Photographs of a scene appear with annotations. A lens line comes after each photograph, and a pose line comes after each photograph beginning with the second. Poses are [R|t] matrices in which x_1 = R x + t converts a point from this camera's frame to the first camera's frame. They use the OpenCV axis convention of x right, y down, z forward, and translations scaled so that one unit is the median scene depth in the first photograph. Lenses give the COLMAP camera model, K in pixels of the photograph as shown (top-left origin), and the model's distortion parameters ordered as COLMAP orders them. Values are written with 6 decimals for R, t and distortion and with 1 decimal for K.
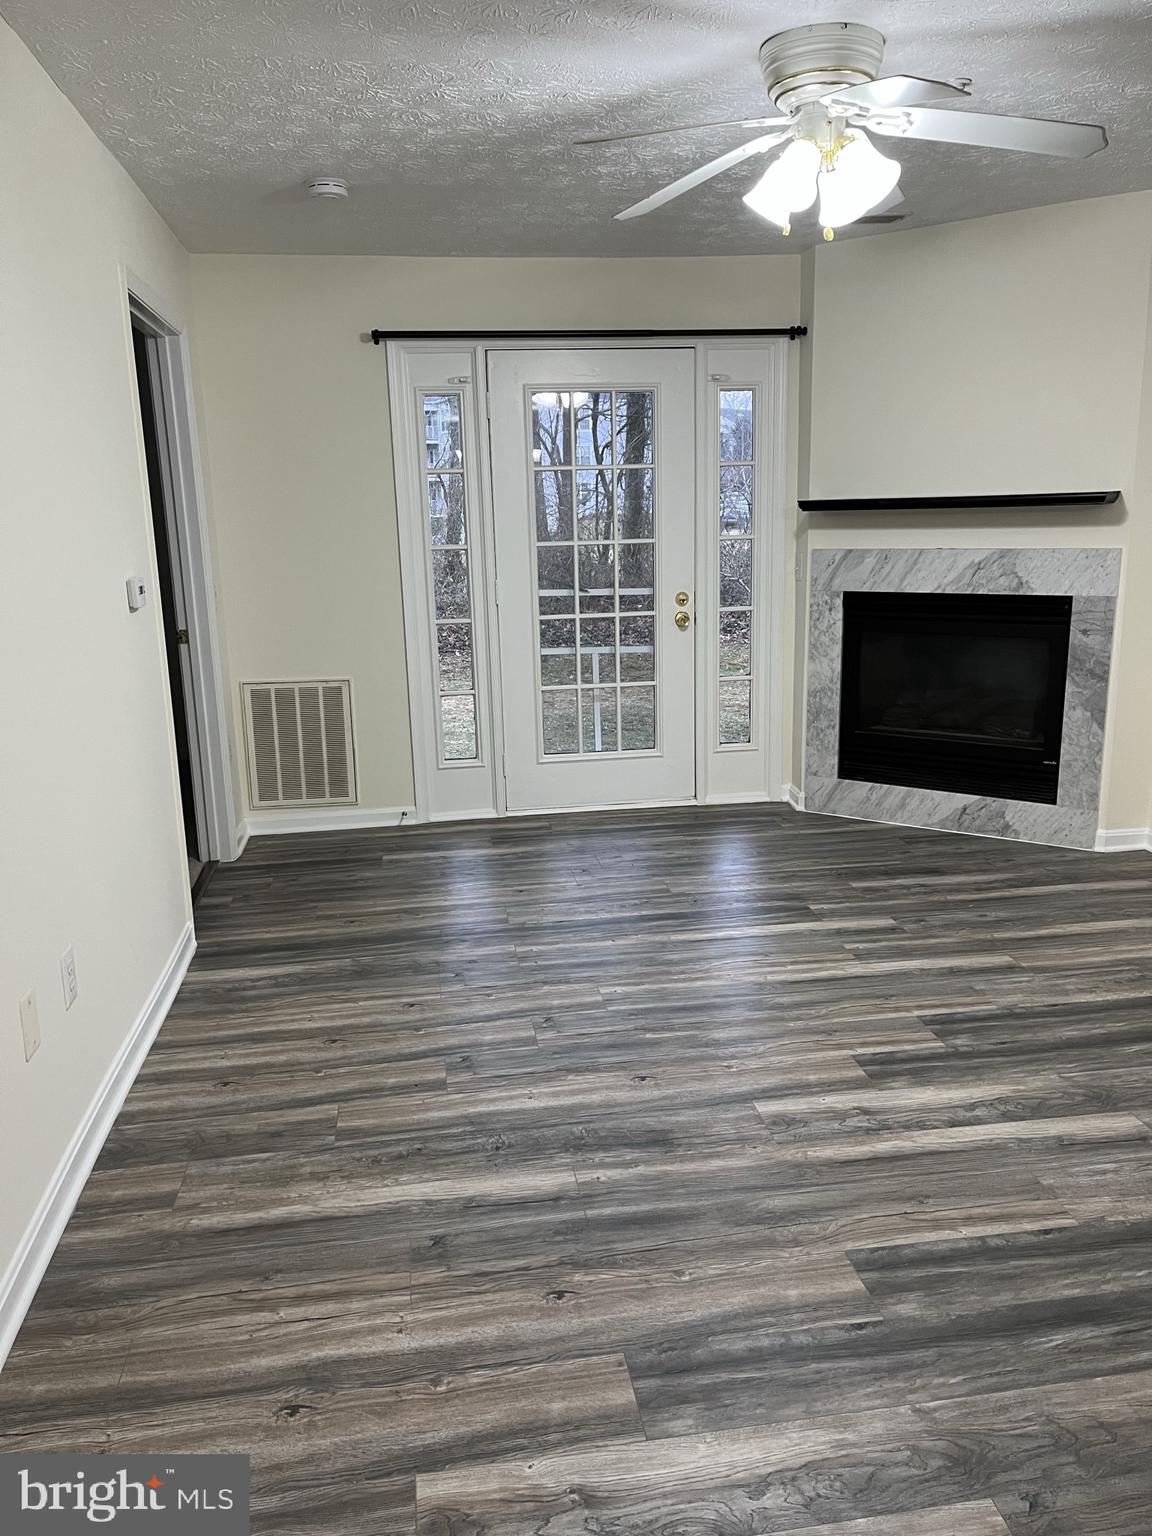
lens RADIAL K [[1157.3, 0, 576.0], [0, 1157.3, 768.0], [0, 0, 1]] dist [0.094409, -0.132304]
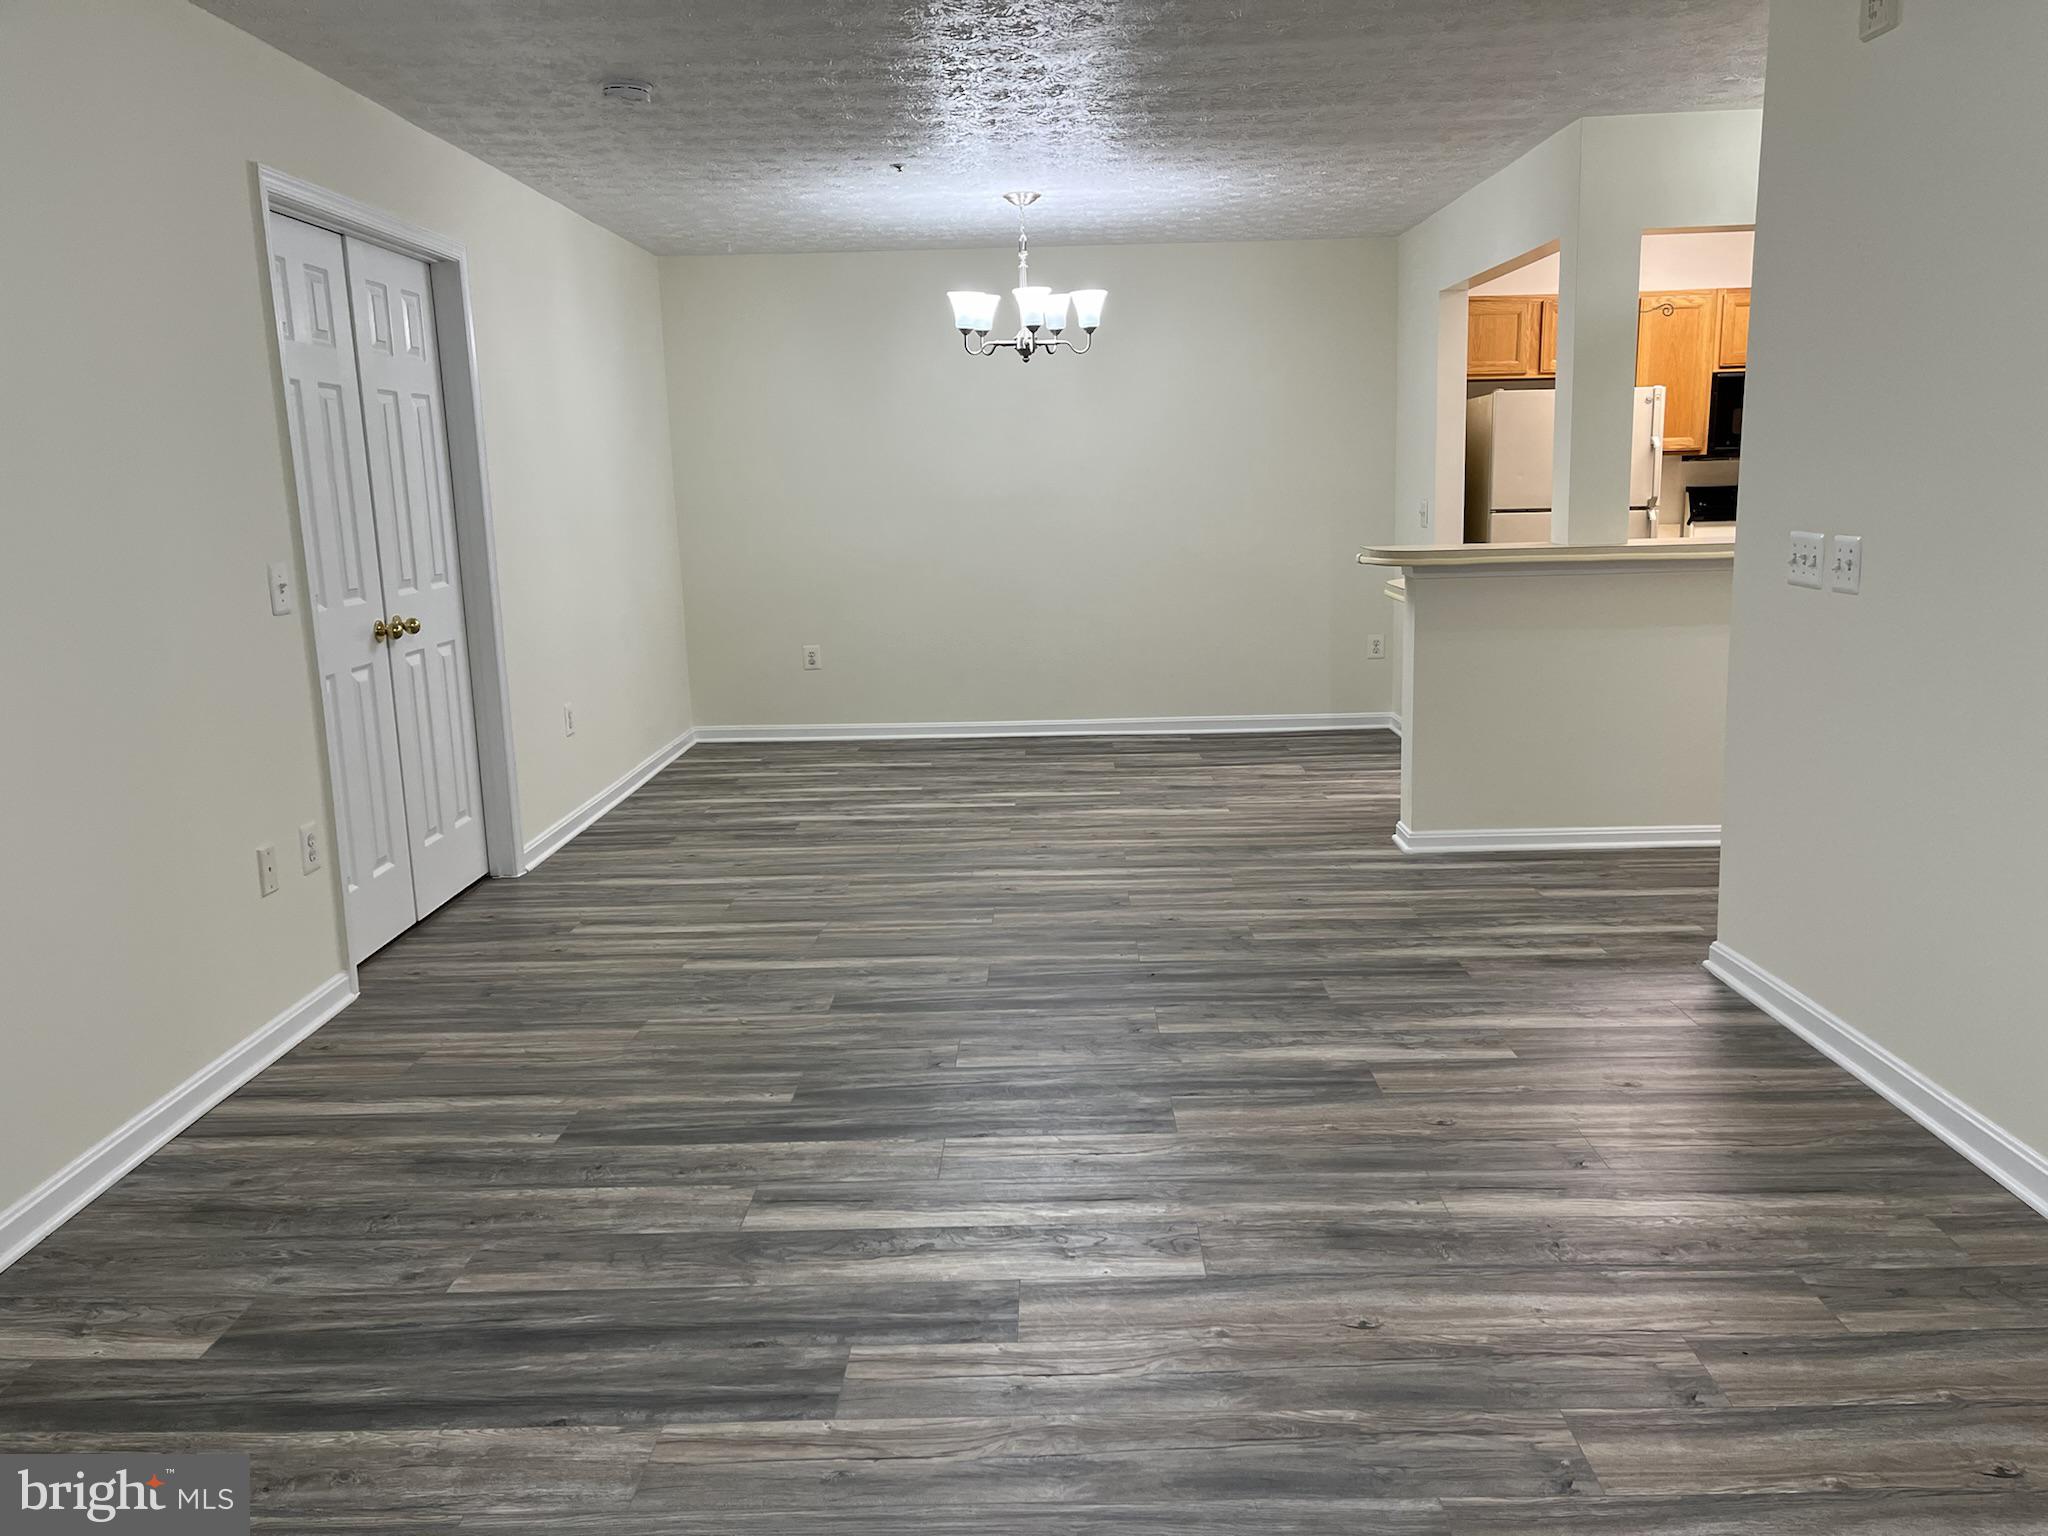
lens RADIAL K [[1539.5, 0, 1031.2], [0, 1539.5, 759.9], [0, 0, 1]] dist [0.102731, -0.134120]
pose [[-0.985637, 0.021738, 0.167473, 0.053892], [0.085394, 0.919711, 0.383197, -0.223763], [-0.145697, 0.391995, -0.908357, 1.044497]]
